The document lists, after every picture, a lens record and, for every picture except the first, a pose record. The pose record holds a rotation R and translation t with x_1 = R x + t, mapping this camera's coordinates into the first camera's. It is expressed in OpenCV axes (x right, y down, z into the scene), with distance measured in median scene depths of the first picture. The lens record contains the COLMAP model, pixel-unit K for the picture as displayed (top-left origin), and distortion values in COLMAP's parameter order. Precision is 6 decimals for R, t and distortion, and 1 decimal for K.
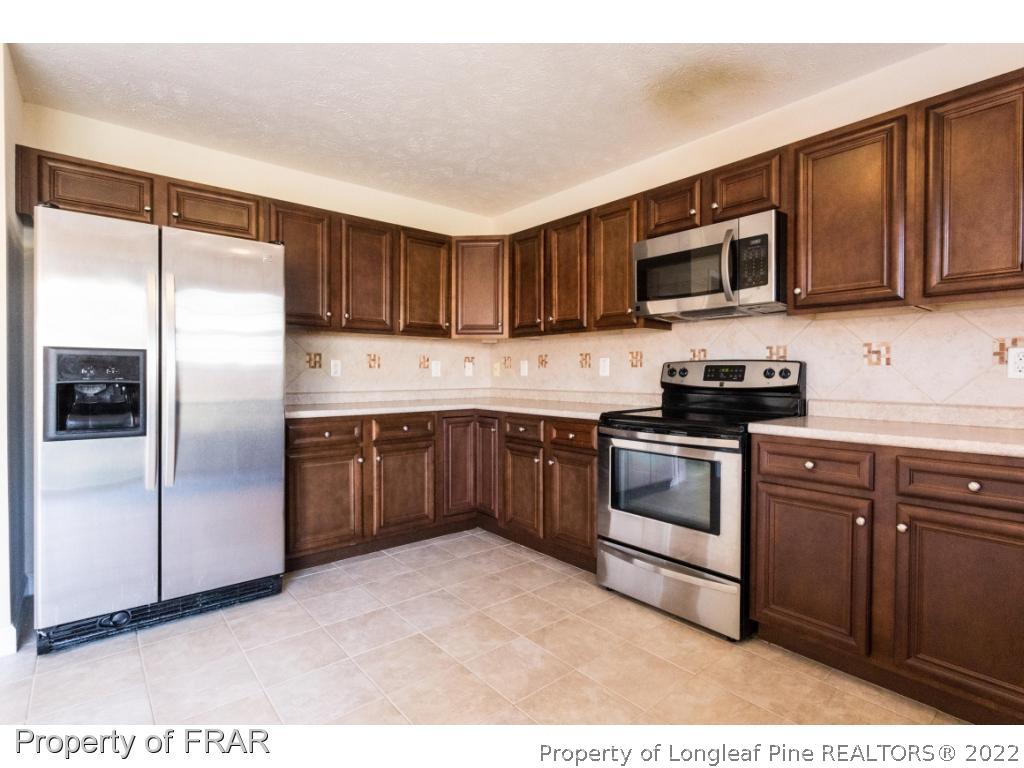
lens RADIAL K [[497.2, 0, 523.1], [0, 497.2, 379.2], [0, 0, 1]] dist [-0.010852, 0.005415]
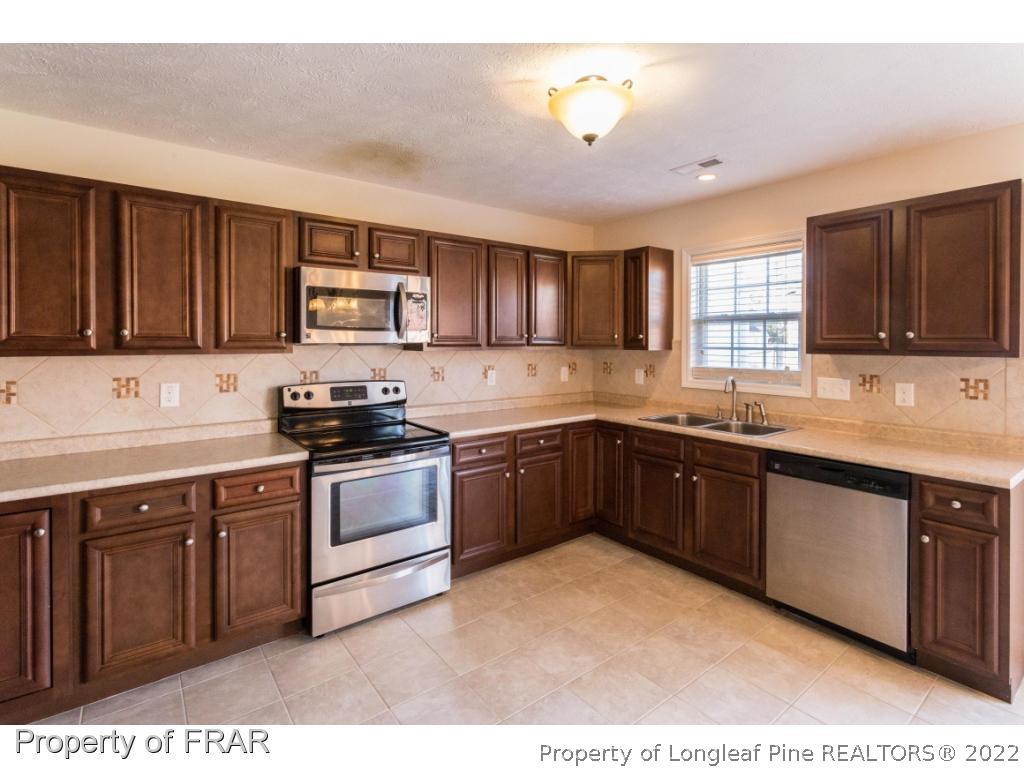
lens RADIAL K [[497.2, 0, 521.2], [0, 497.2, 340.7], [0, 0, 1]] dist [-0.010852, 0.005415]
pose [[0.053150, -0.003862, 0.998579, -0.747714], [0.005271, 0.999980, 0.003587, -0.141547], [-0.998573, 0.005073, 0.053169, 0.567838]]
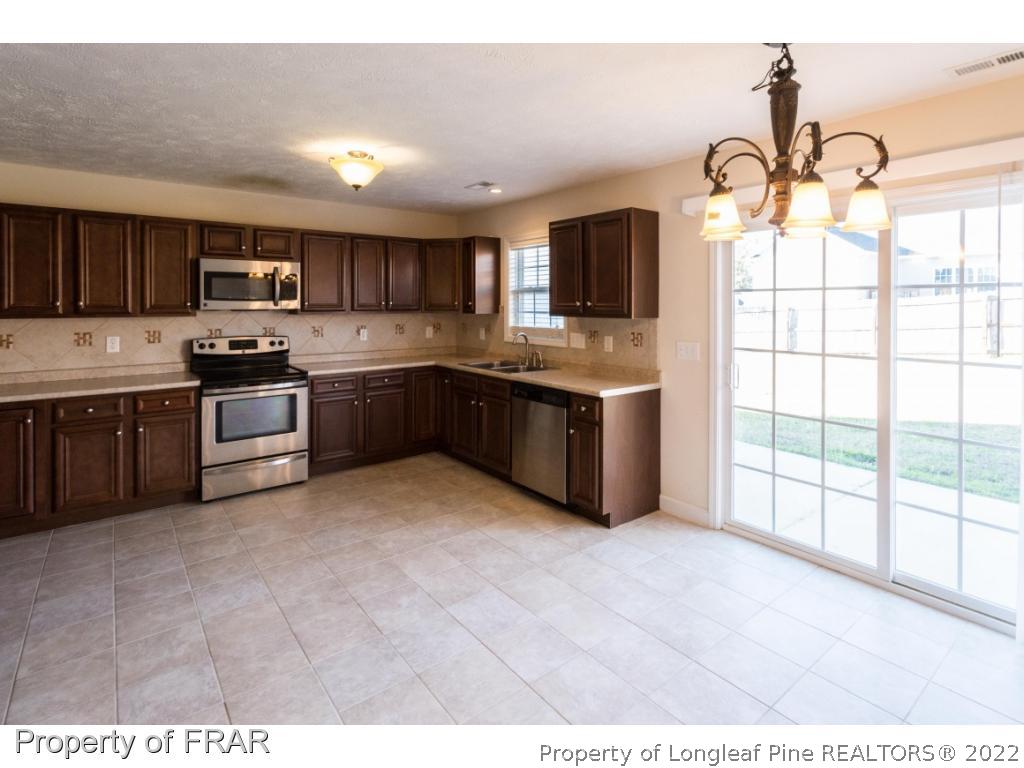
lens RADIAL K [[497.2, 0, 500.8], [0, 497.2, 303.7], [0, 0, 1]] dist [-0.010852, 0.005415]
pose [[0.064614, -0.003058, 0.997906, -1.211630], [0.007339, 0.999970, 0.002589, -0.150809], [-0.997883, 0.007156, 0.064634, 0.057099]]
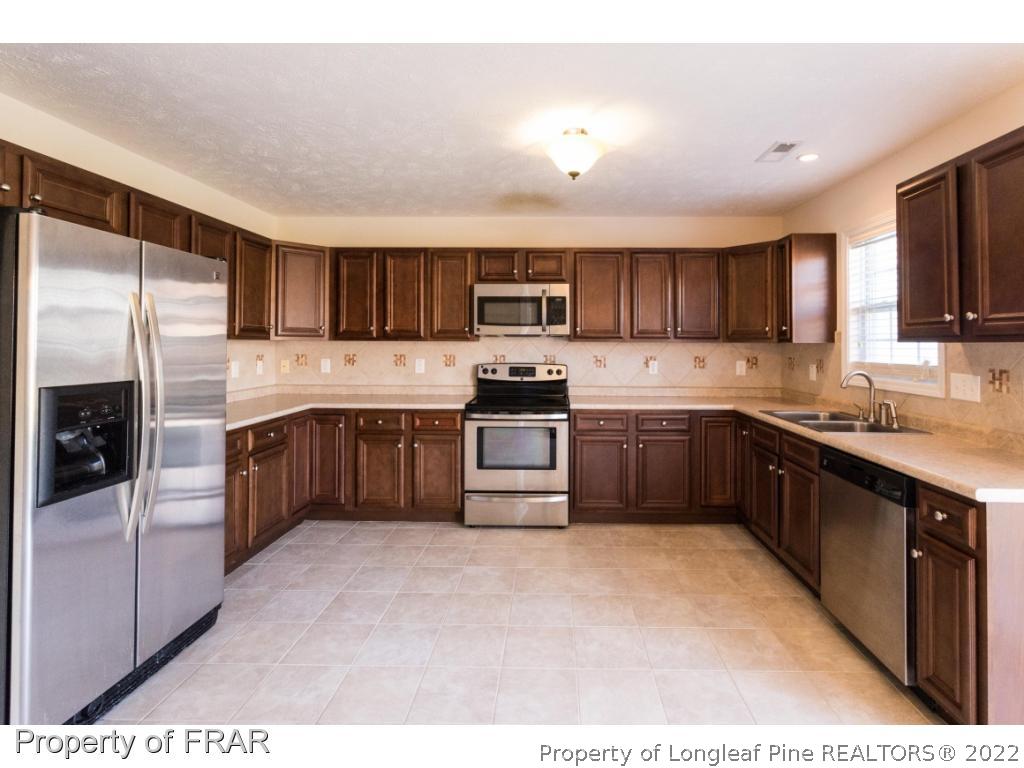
lens RADIAL K [[497.2, 0, 544.9], [0, 497.2, 333.7], [0, 0, 1]] dist [-0.010852, 0.005415]
pose [[0.664921, 0.013486, 0.746792, -0.767707], [0.003038, 0.999780, -0.020759, -0.105020], [-0.746907, 0.016072, 0.664734, -0.116021]]
